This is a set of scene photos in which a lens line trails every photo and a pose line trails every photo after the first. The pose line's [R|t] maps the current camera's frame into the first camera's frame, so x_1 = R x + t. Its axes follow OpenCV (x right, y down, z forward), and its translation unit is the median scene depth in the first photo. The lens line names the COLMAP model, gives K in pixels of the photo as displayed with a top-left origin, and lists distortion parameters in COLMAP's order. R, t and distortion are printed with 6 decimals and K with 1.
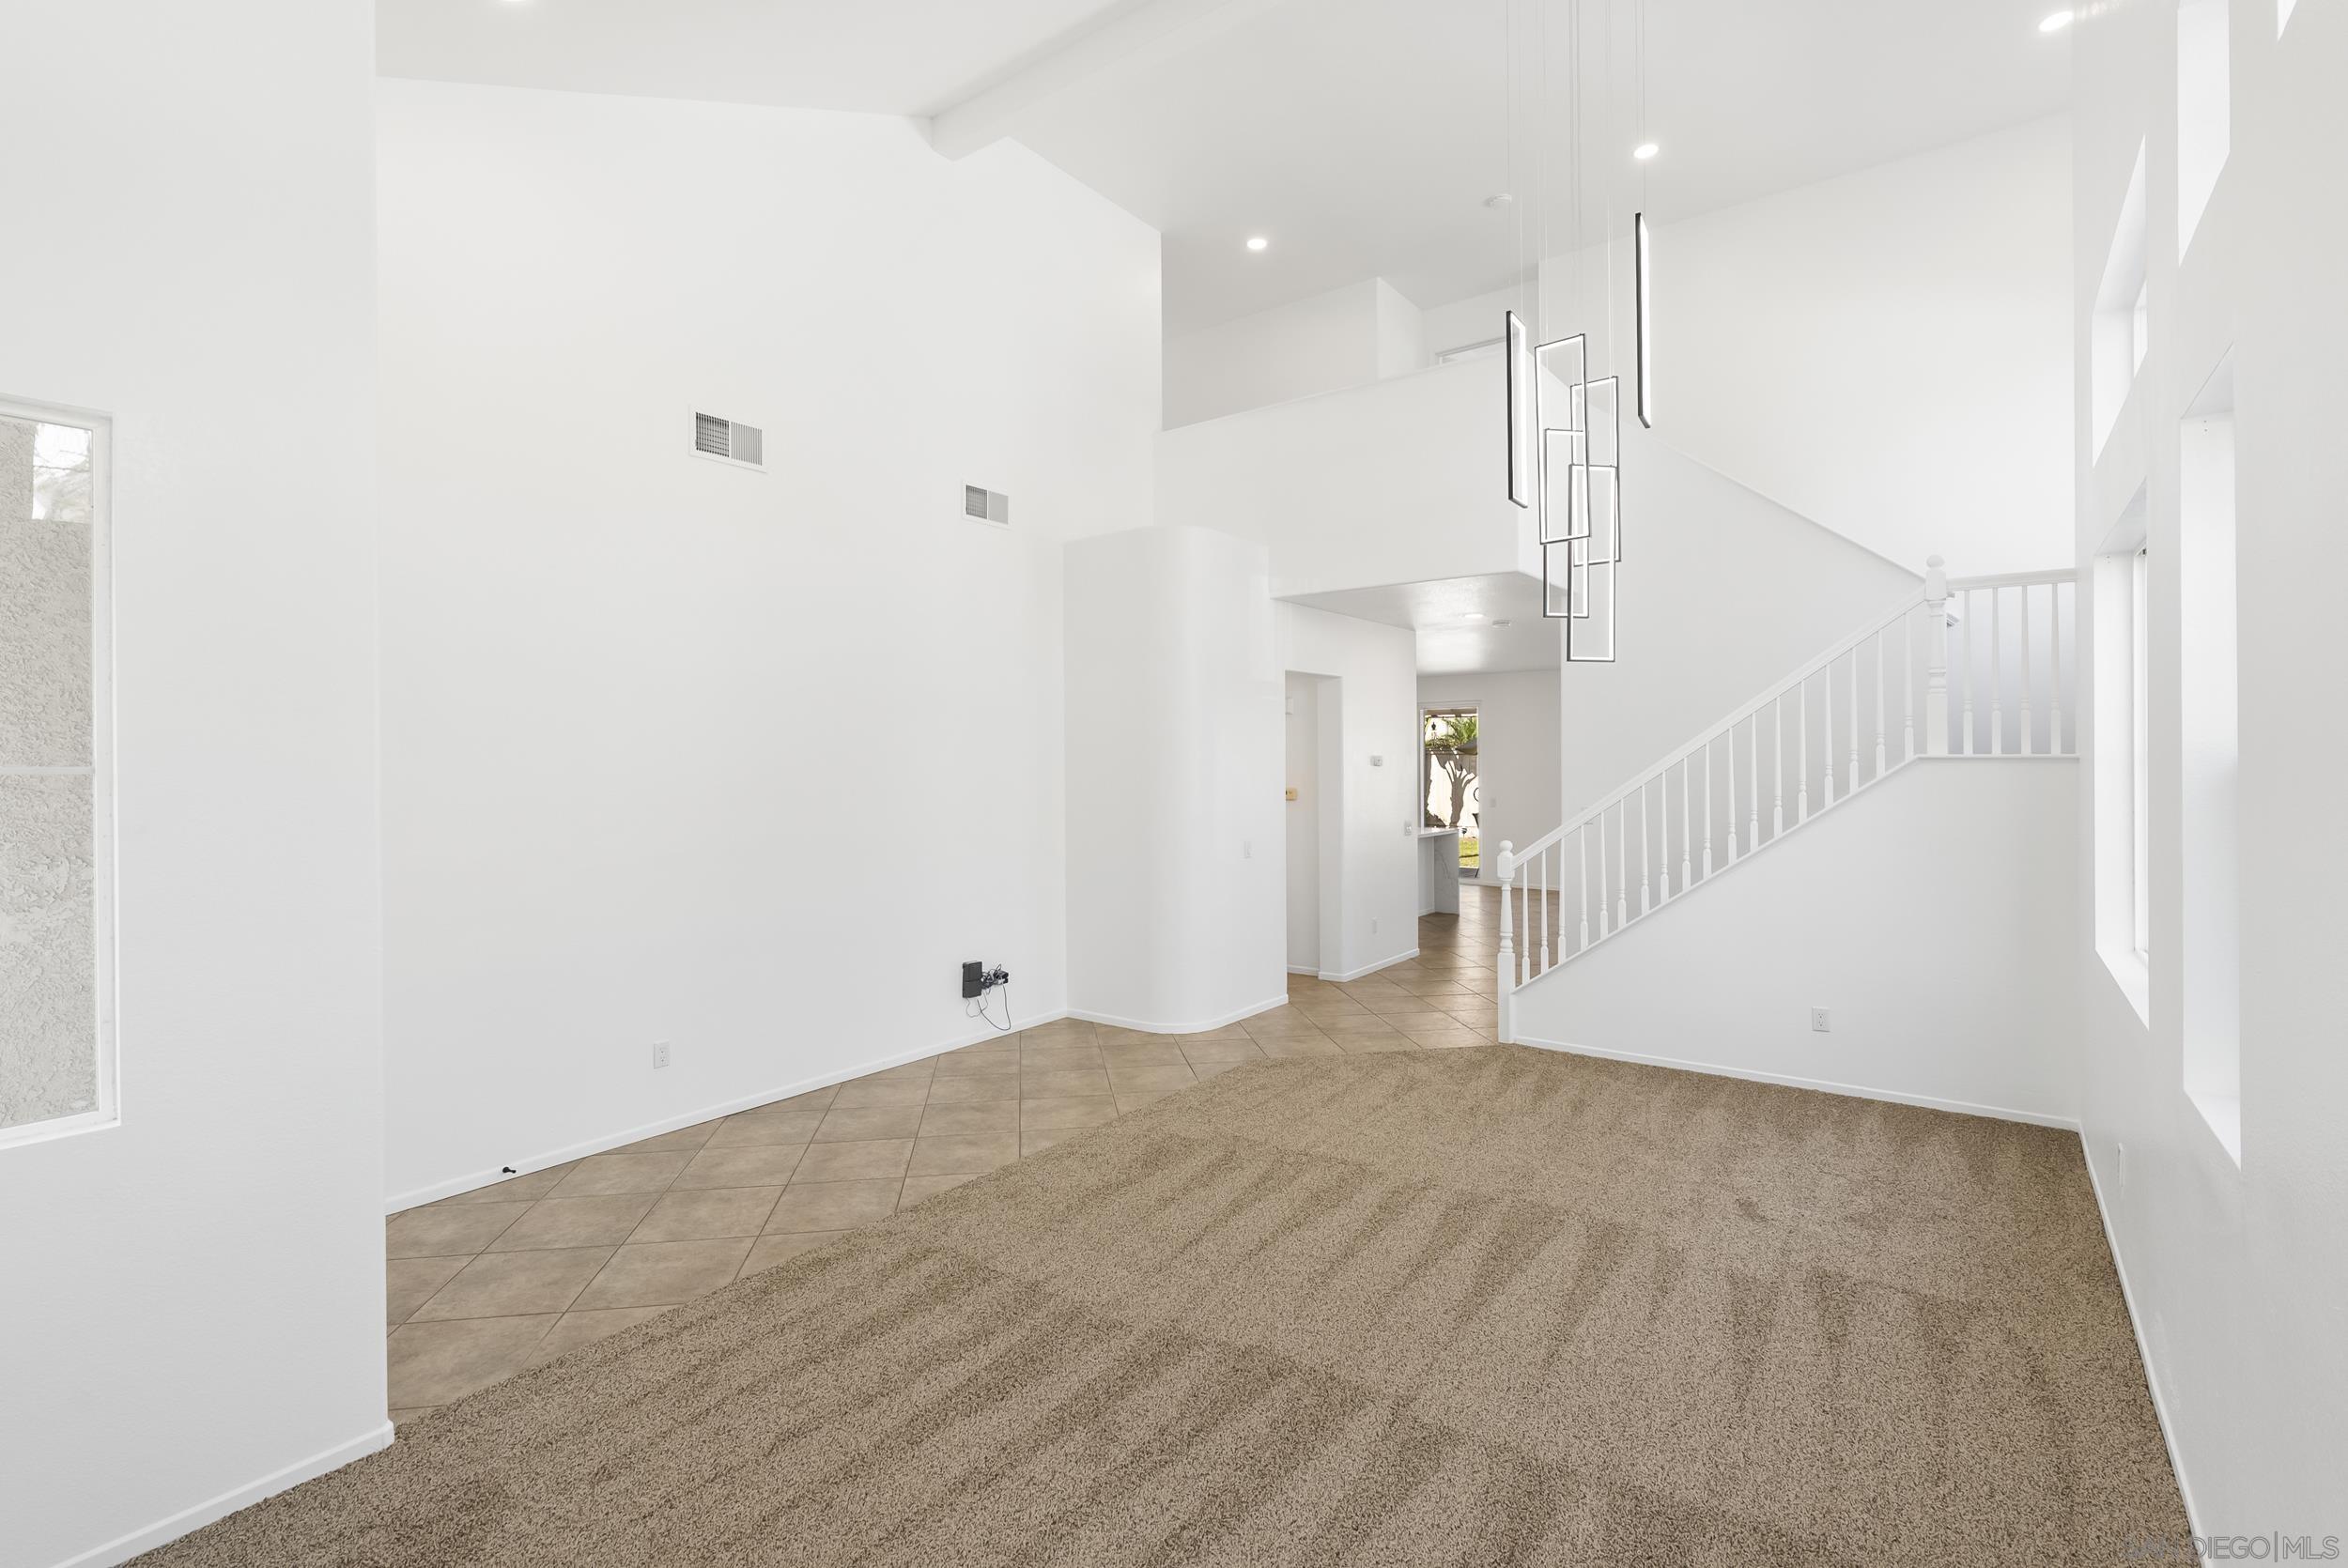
lens RADIAL K [[1072.0, 0, 1171.2], [0, 1072.0, 768.4], [0, 0, 1]] dist [0.001165, 0.000340]
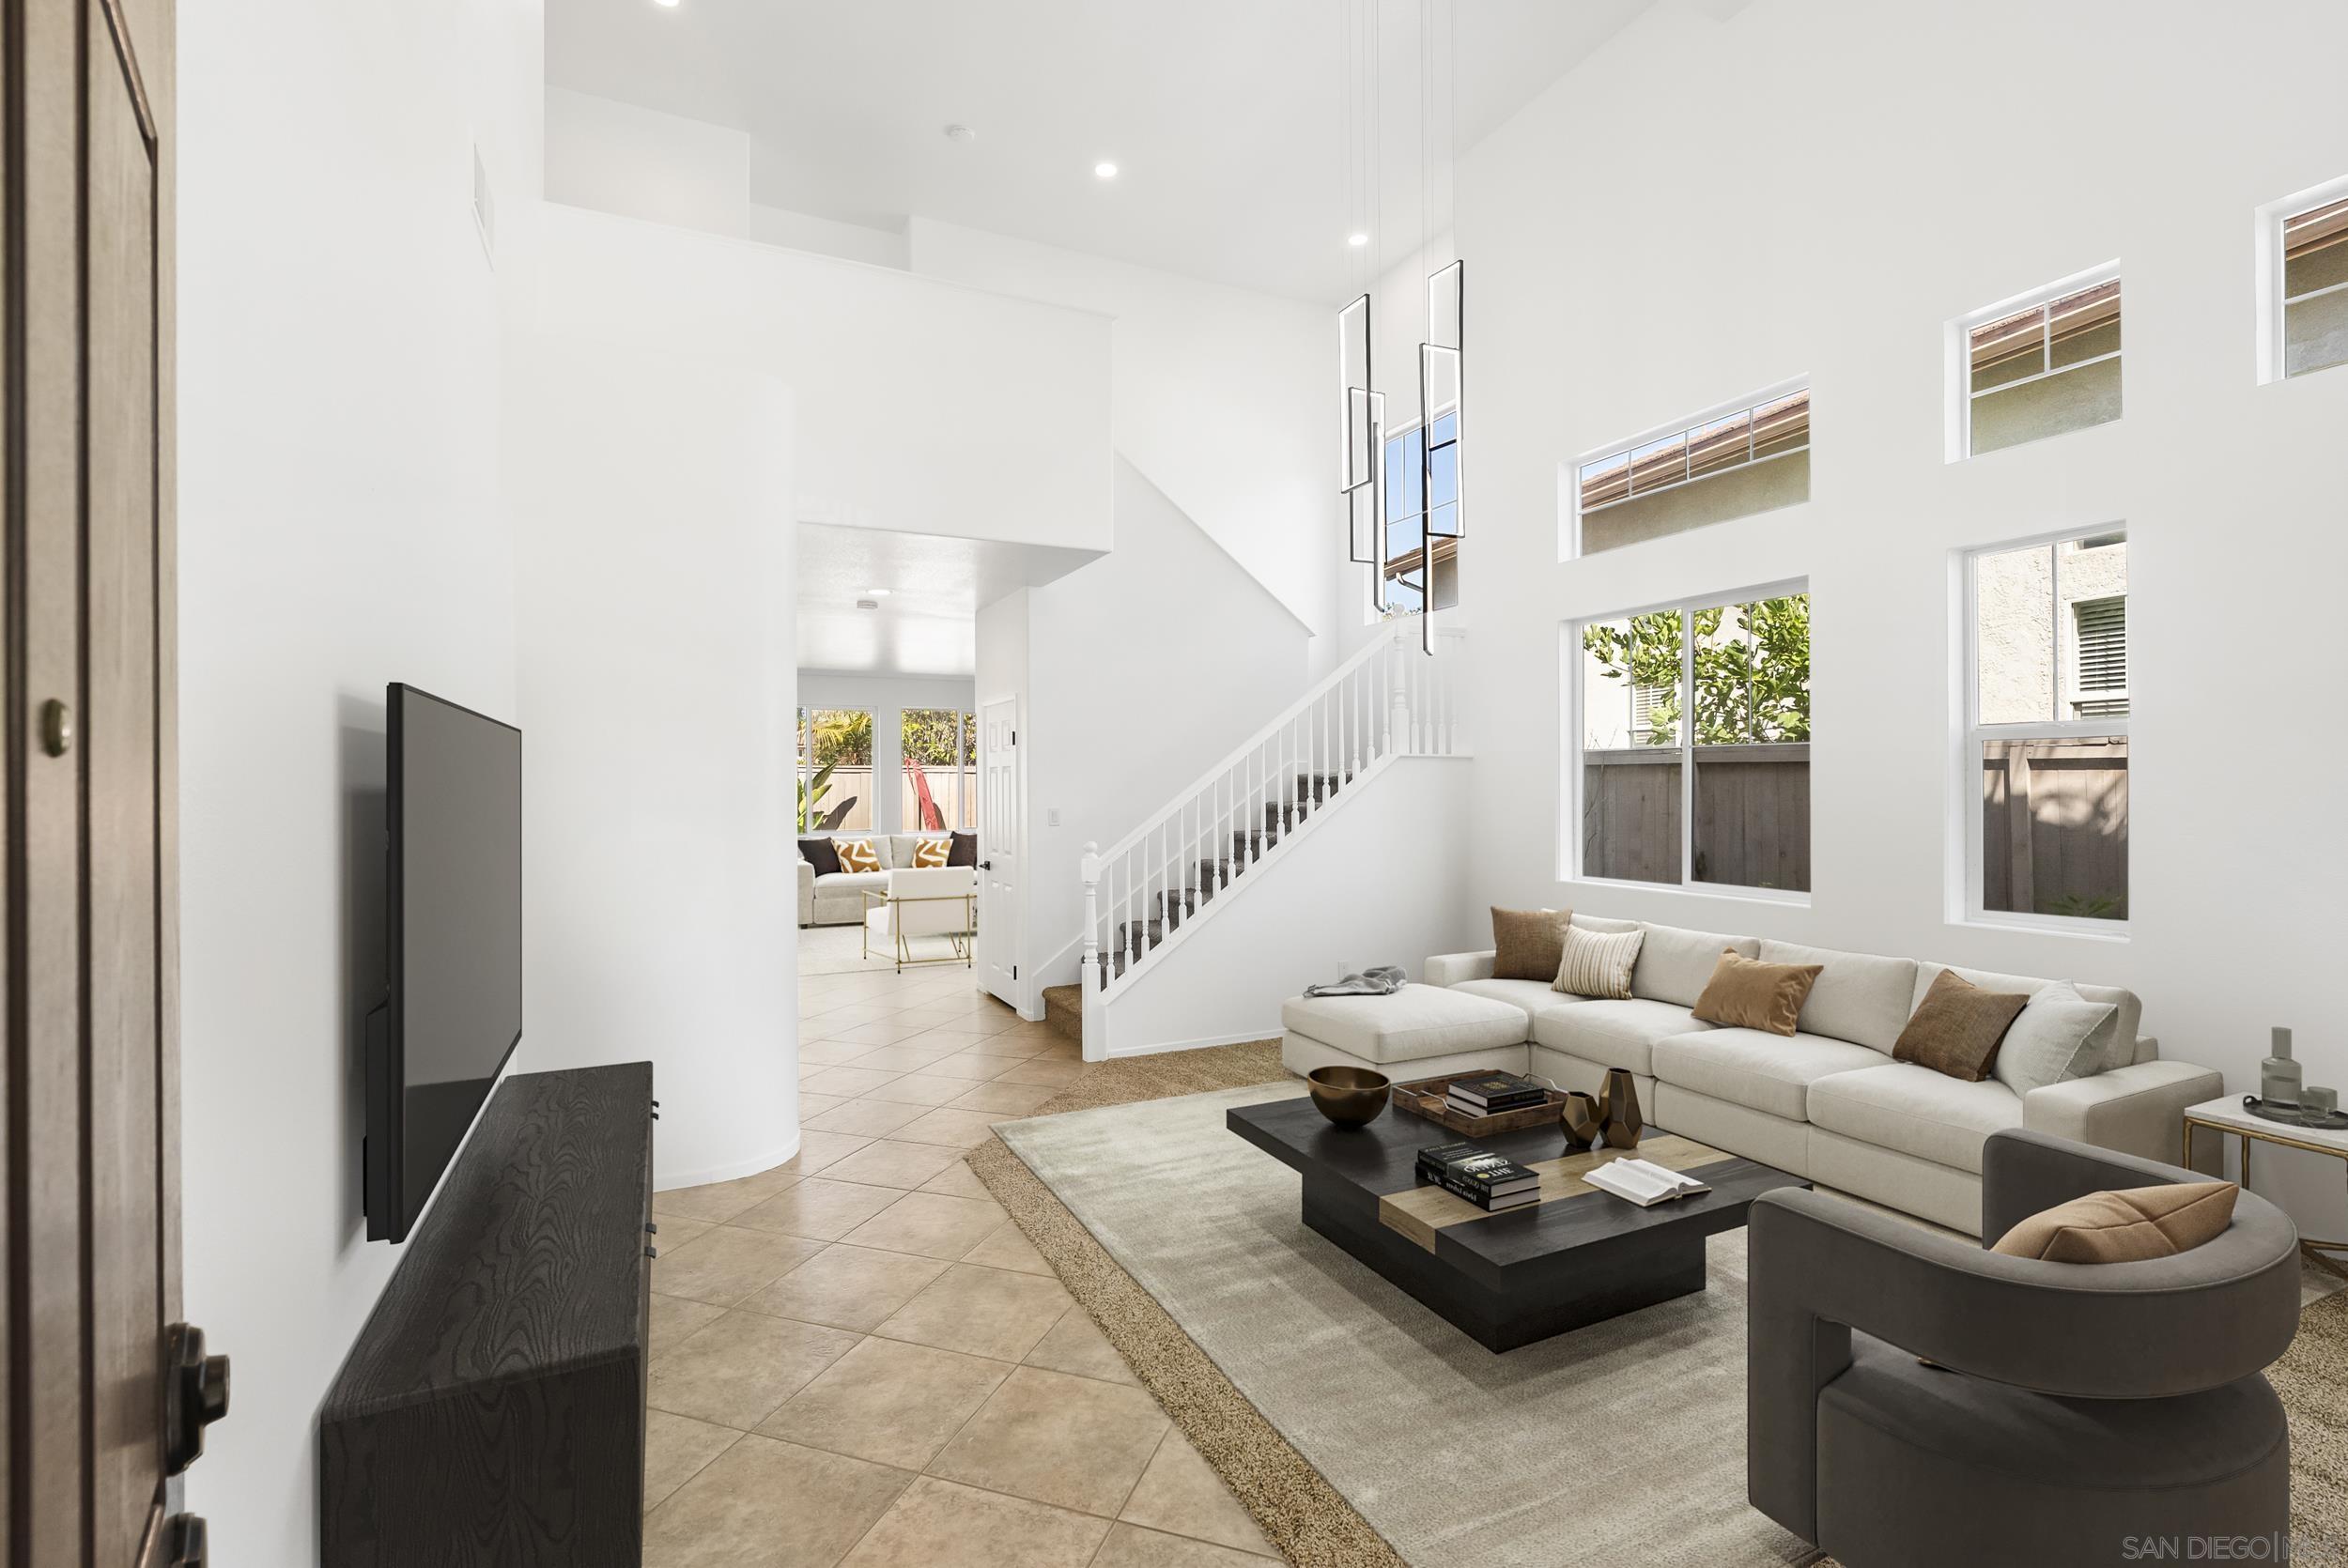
lens RADIAL K [[1072.0, 0, 1174.6], [0, 1072.0, 786.2], [0, 0, 1]] dist [0.001165, 0.000340]
pose [[0.465346, 0.002736, 0.885125, -0.478196], [0.011232, 0.999896, -0.008996, 0.029230], [-0.885058, 0.014128, 0.465267, 0.514979]]
